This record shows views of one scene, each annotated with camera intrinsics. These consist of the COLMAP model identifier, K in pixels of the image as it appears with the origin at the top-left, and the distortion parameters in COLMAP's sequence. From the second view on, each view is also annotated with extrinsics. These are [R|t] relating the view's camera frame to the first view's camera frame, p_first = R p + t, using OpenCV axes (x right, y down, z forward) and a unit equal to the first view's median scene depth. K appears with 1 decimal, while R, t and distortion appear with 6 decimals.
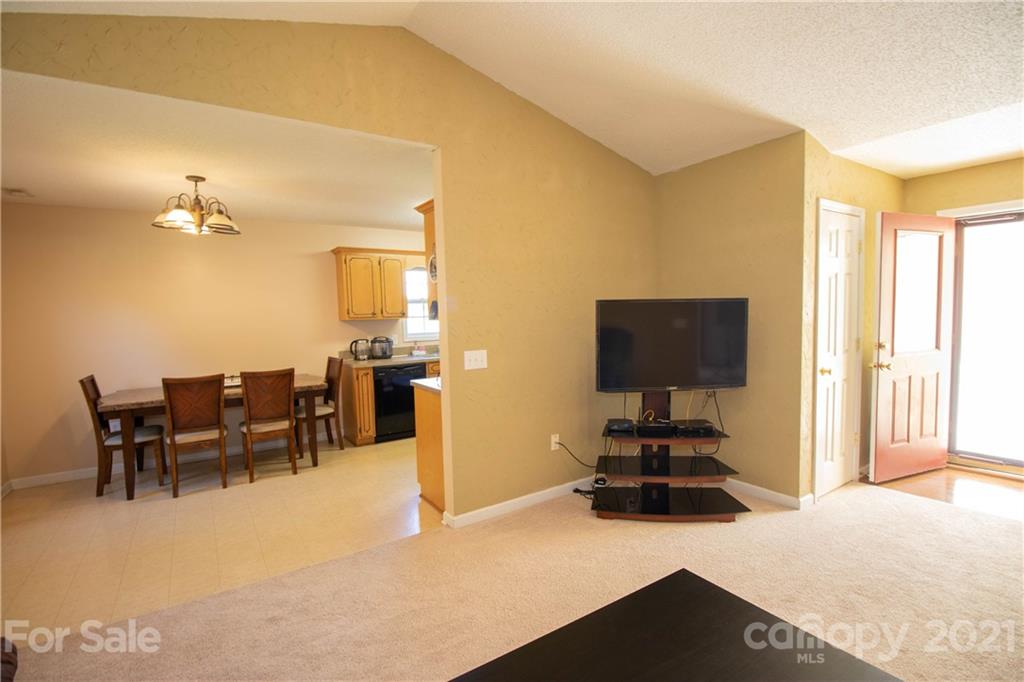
lens RADIAL K [[473.6, 0, 518.5], [0, 473.6, 348.1], [0, 0, 1]] dist [-0.002312, -0.012186]
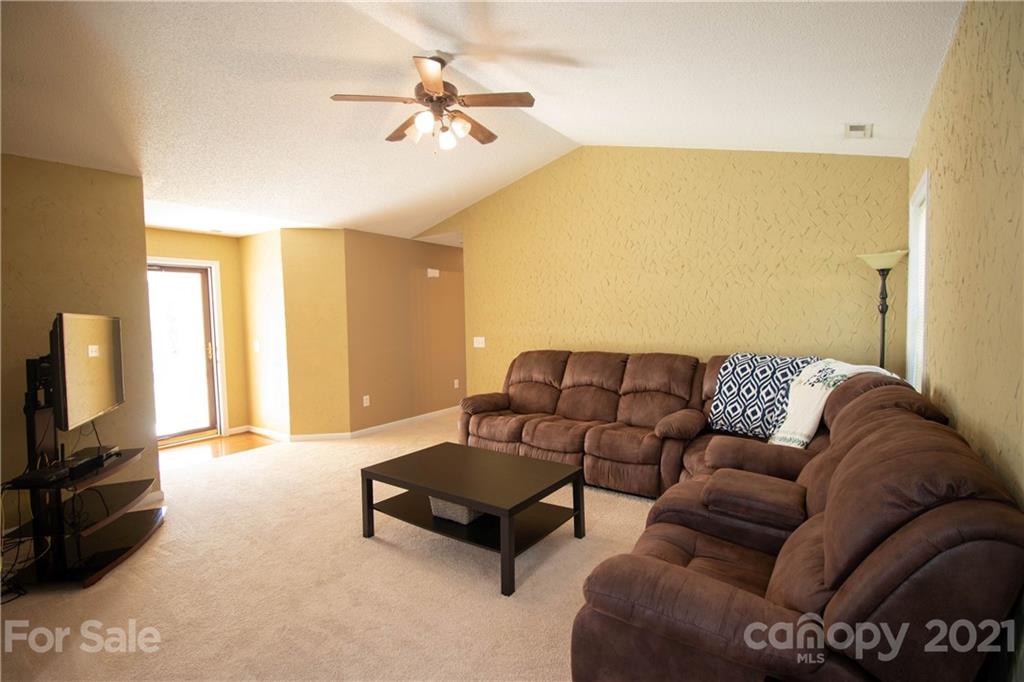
lens RADIAL K [[473.6, 0, 511.5], [0, 473.6, 342.9], [0, 0, 1]] dist [-0.002312, -0.012186]
pose [[-0.349970, -0.017463, 0.936598, -0.506910], [0.102762, 0.993076, 0.056914, -0.012832], [-0.931108, 0.116165, -0.345752, 0.353615]]
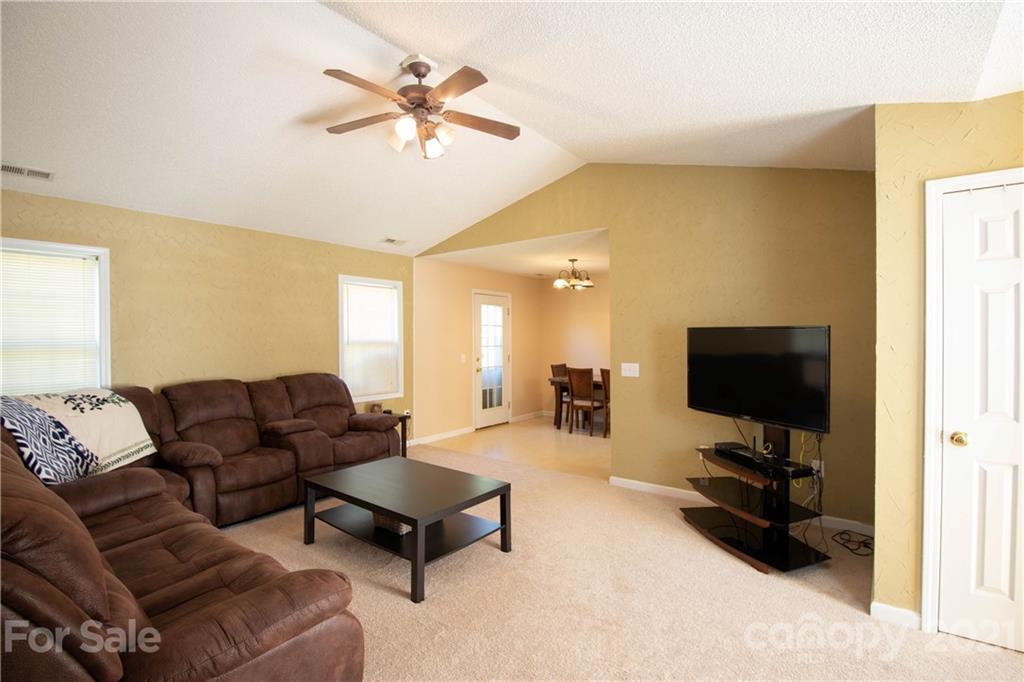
lens RADIAL K [[473.6, 0, 516.7], [0, 473.6, 343.6], [0, 0, 1]] dist [-0.002312, -0.012186]
pose [[0.318100, 0.038008, -0.947295, 0.691122], [-0.073086, 0.997206, 0.015469, -0.031017], [0.945236, 0.064313, 0.319989, 0.146738]]
